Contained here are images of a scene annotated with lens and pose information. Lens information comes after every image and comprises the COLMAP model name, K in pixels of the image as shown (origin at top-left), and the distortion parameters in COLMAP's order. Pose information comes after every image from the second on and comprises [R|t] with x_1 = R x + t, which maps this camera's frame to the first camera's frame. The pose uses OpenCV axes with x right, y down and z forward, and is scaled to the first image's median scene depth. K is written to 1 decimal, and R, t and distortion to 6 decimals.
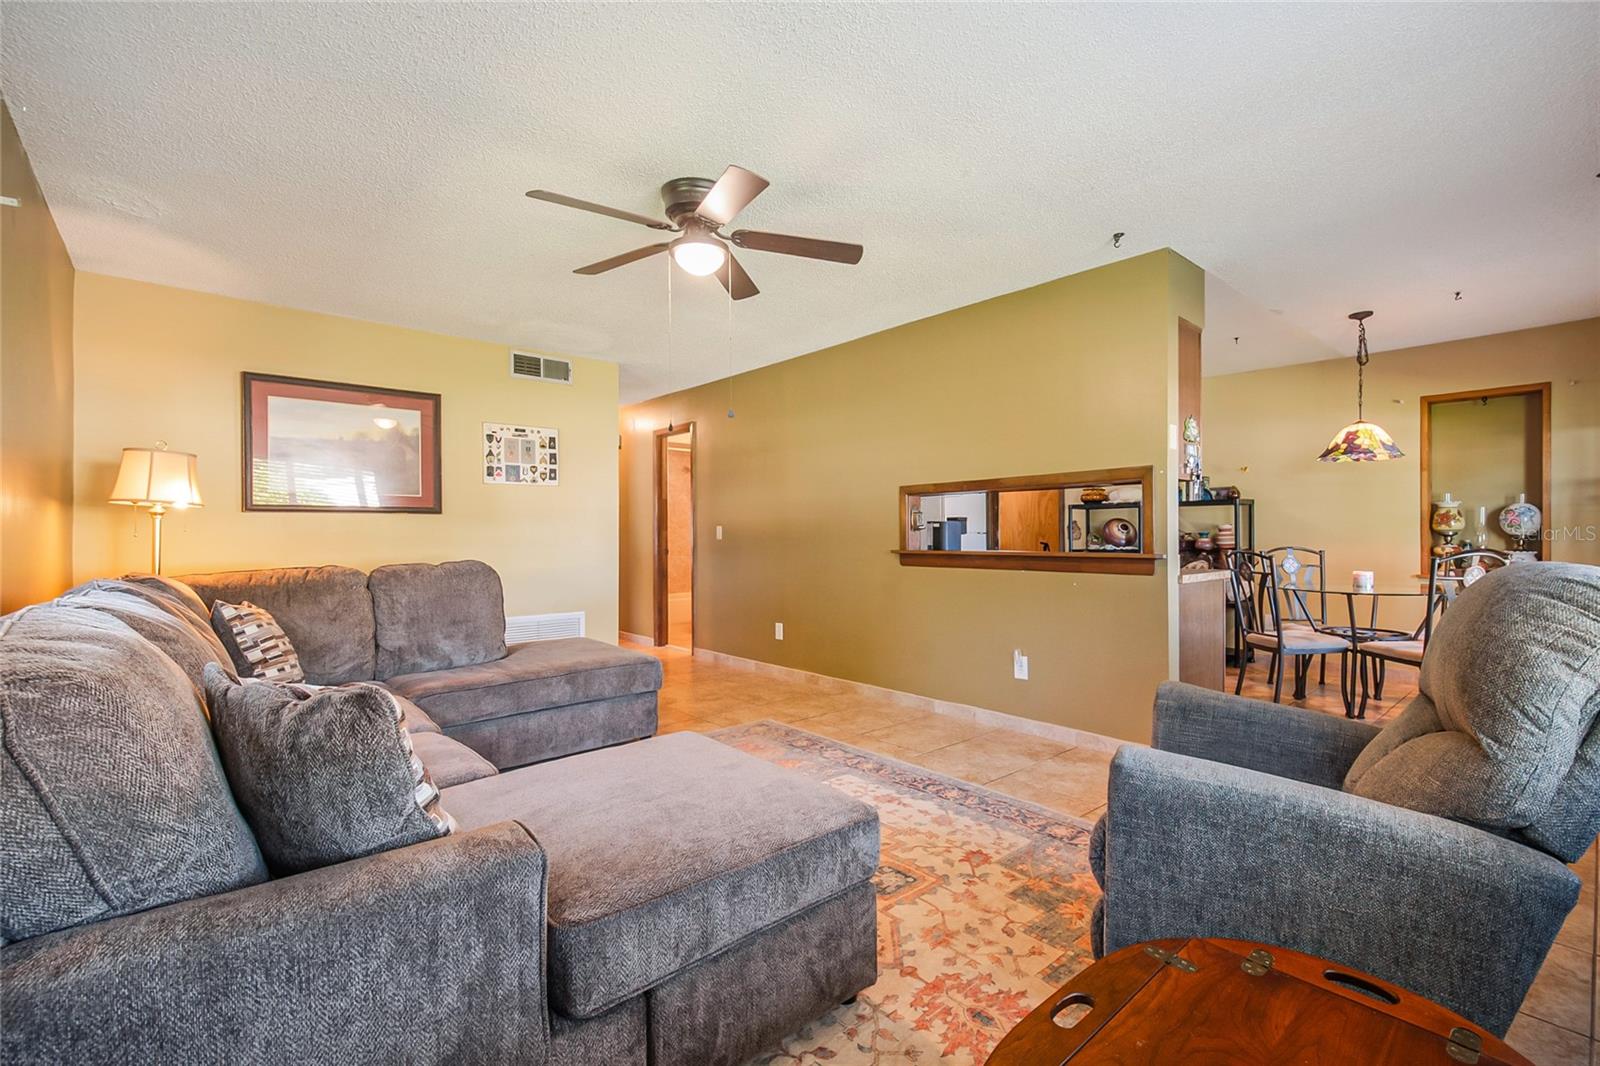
lens RADIAL K [[706.9, 0, 801.7], [0, 706.9, 535.1], [0, 0, 1]] dist [-0.000093, -0.000005]
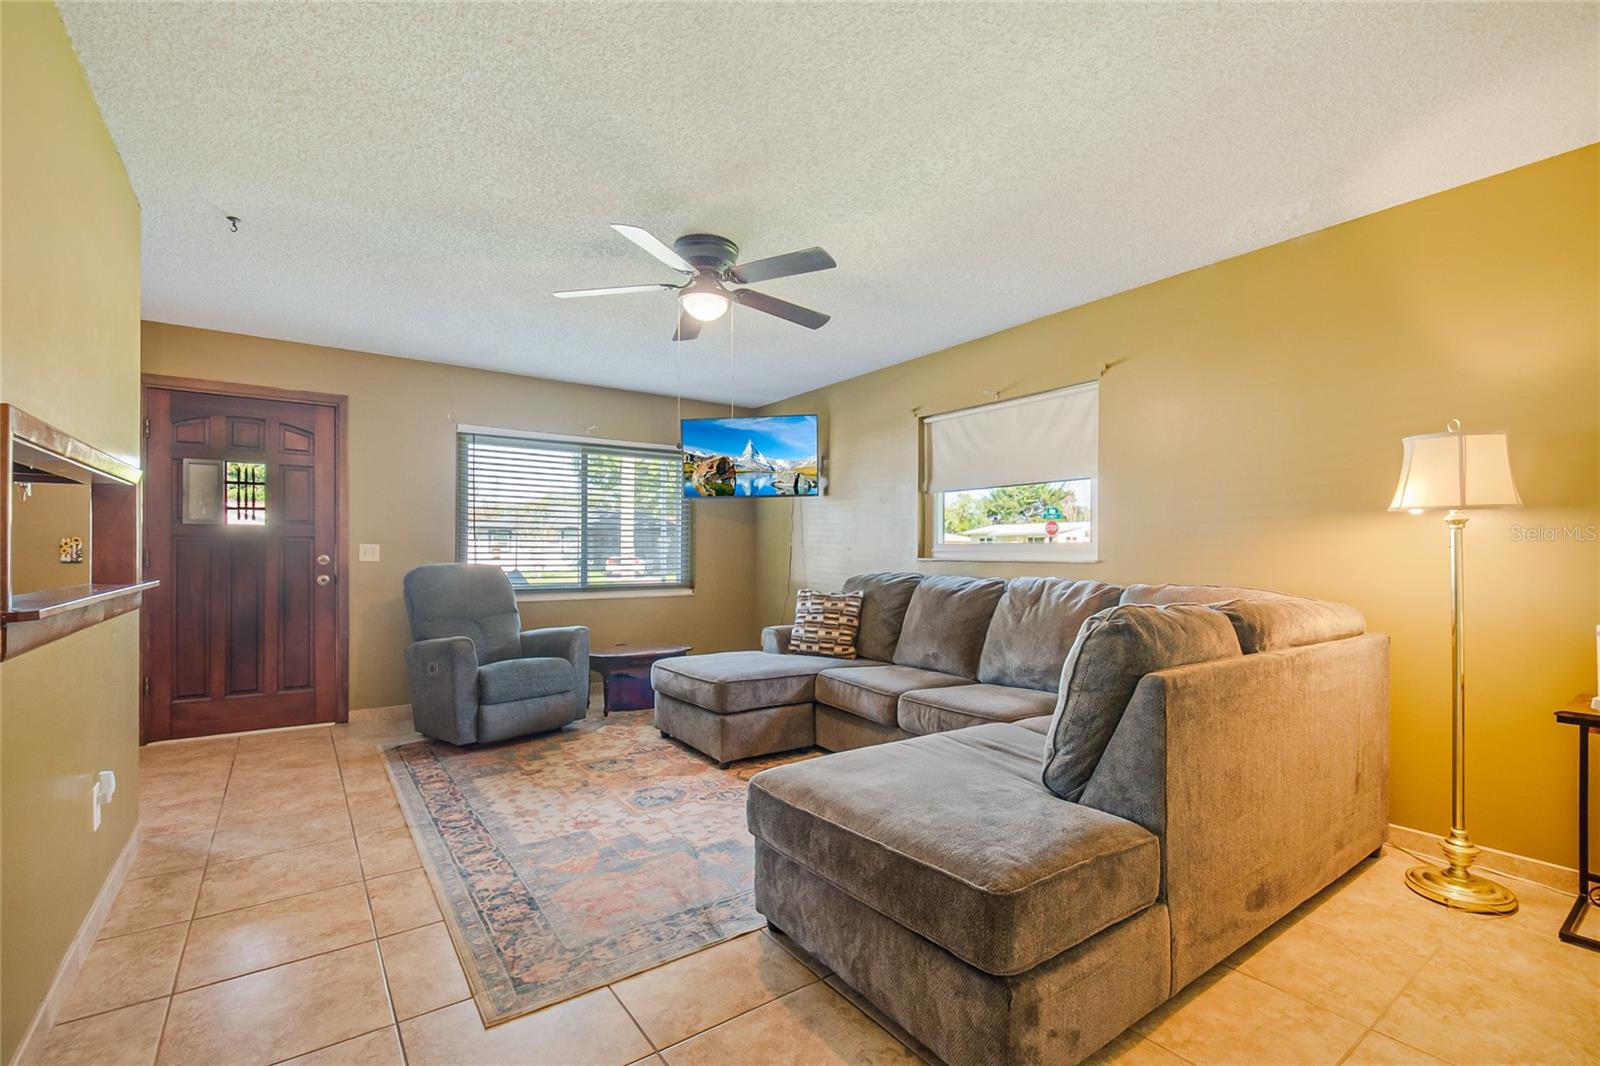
lens RADIAL K [[706.9, 0, 797.2], [0, 706.9, 536.4], [0, 0, 1]] dist [-0.000093, -0.000005]
pose [[-0.993725, 0.000753, 0.111847, -0.414874], [0.000733, 1.000000, -0.000218, -0.033479], [-0.111847, -0.000135, -0.993725, 2.105615]]
